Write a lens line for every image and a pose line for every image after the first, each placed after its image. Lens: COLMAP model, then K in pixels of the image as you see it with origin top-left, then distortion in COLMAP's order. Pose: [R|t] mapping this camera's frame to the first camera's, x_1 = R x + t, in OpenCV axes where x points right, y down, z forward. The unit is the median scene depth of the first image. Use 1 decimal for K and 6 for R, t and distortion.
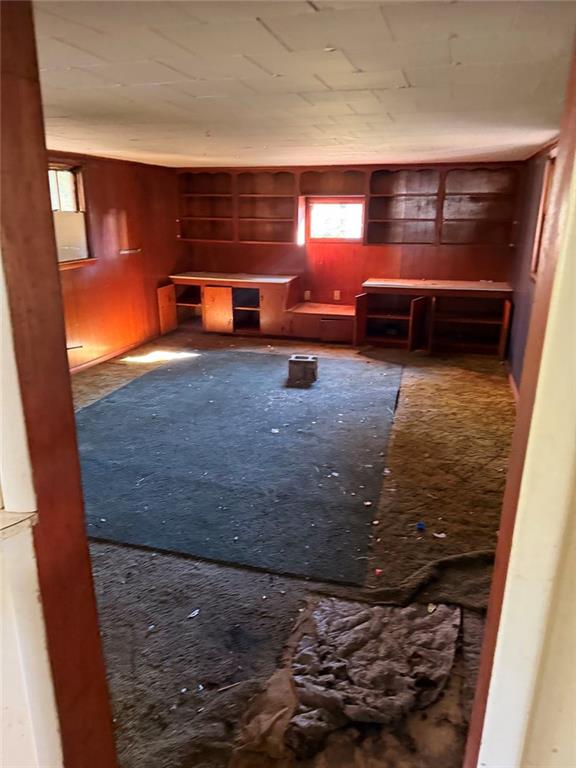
lens RADIAL K [[545.6, 0, 290.2], [0, 545.6, 384.9], [0, 0, 1]] dist [0.002391, -0.000290]
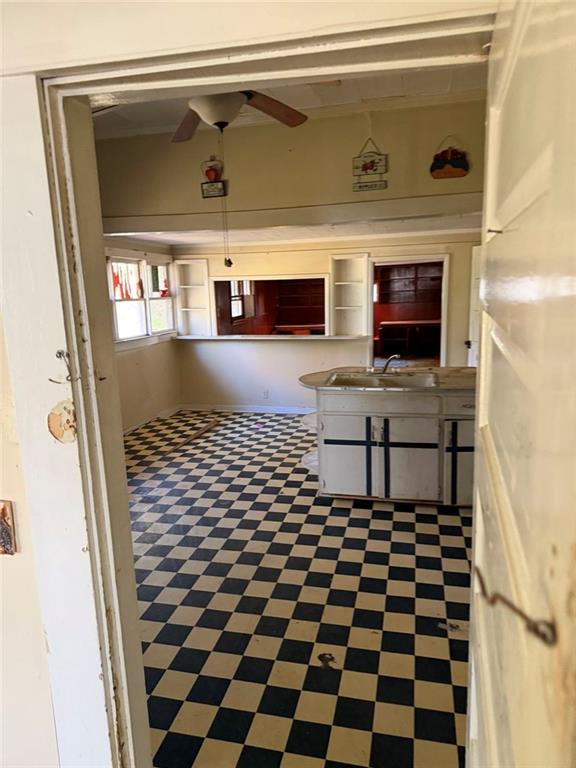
lens RADIAL K [[545.6, 0, 286.7], [0, 545.6, 383.2], [0, 0, 1]] dist [0.002391, -0.000290]
pose [[0.998362, -0.055138, 0.015286, -0.248388], [0.056709, 0.989070, -0.136108, 0.279083], [-0.007614, 0.136752, 0.990576, -0.927095]]
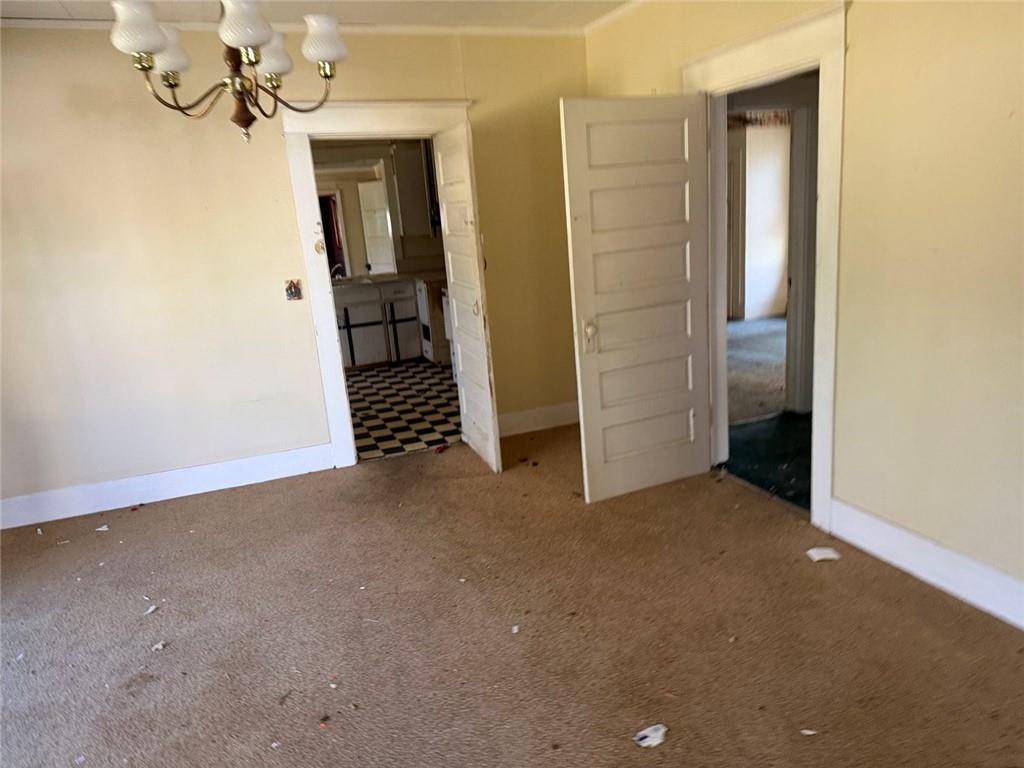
lens RADIAL K [[727.4, 0, 514.9], [0, 727.4, 382.1], [0, 0, 1]] dist [0.002391, -0.000290]
pose [[0.805685, -0.212566, 0.552891, -0.884404], [0.265094, 0.964096, -0.015643, 0.601560], [-0.529714, 0.159171, 0.833107, -1.844927]]
